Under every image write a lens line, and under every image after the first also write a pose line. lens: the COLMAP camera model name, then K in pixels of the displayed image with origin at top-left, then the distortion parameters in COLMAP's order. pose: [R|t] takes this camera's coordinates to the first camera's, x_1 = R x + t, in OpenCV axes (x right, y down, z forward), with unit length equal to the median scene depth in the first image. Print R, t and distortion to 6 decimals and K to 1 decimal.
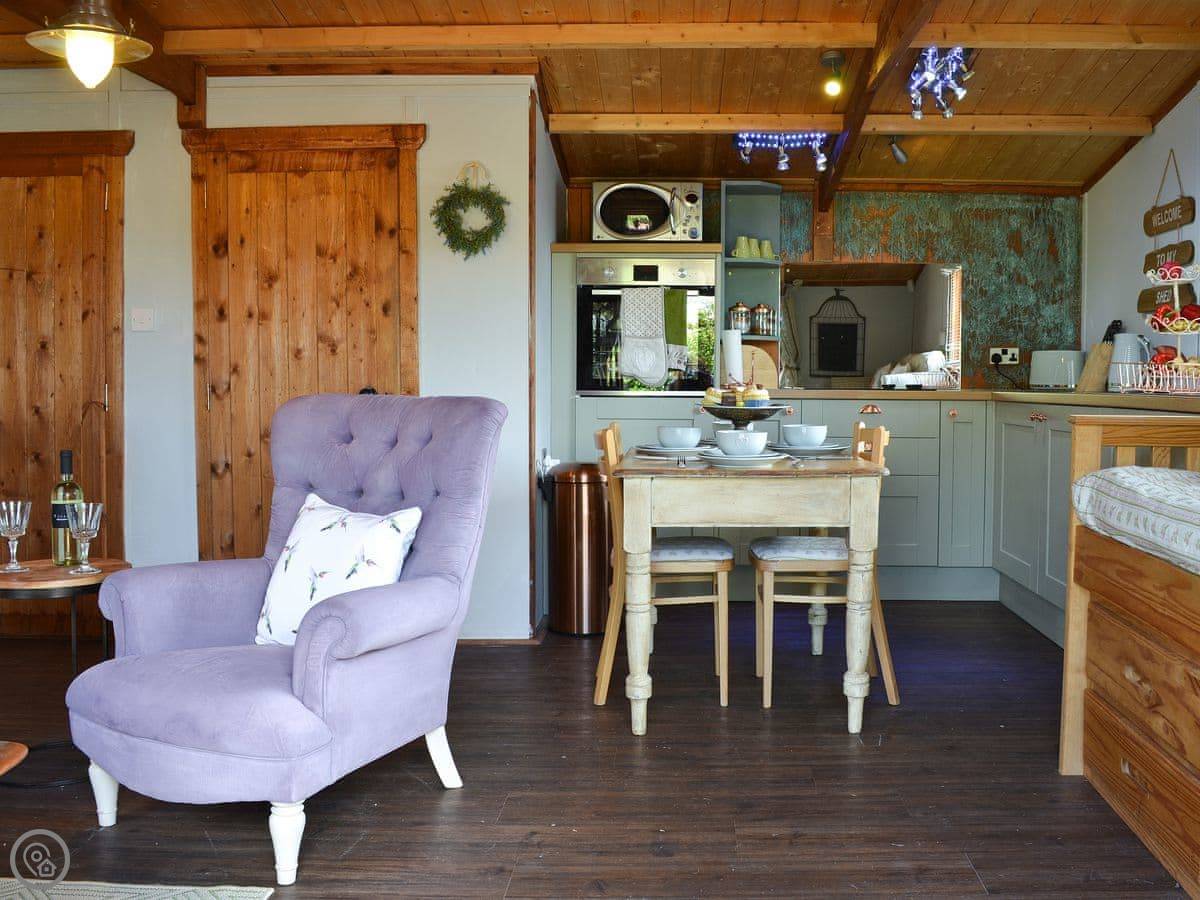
lens RADIAL K [[1144.8, 0, 600.0], [0, 1144.8, 450.0], [0, 0, 1]] dist [-0.203641, 0.150977]
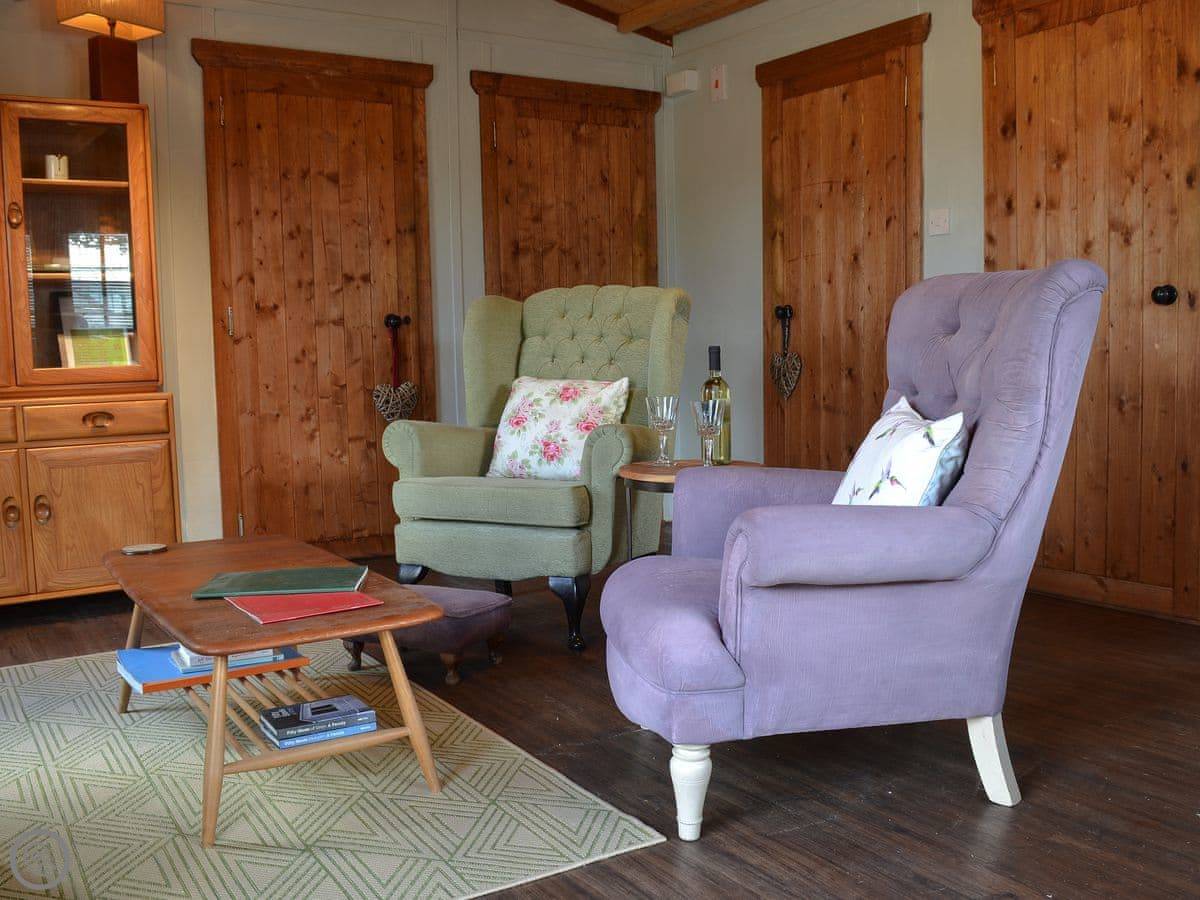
lens RADIAL K [[1121.8, 0, 600.0], [0, 1121.8, 450.0], [0, 0, 1]] dist [-0.054763, 0.000117]
pose [[0.569558, 0.069732, -0.818988, 0.198080], [-0.037649, 0.997562, 0.058753, 0.027155], [0.821088, -0.002629, 0.570795, 0.255290]]
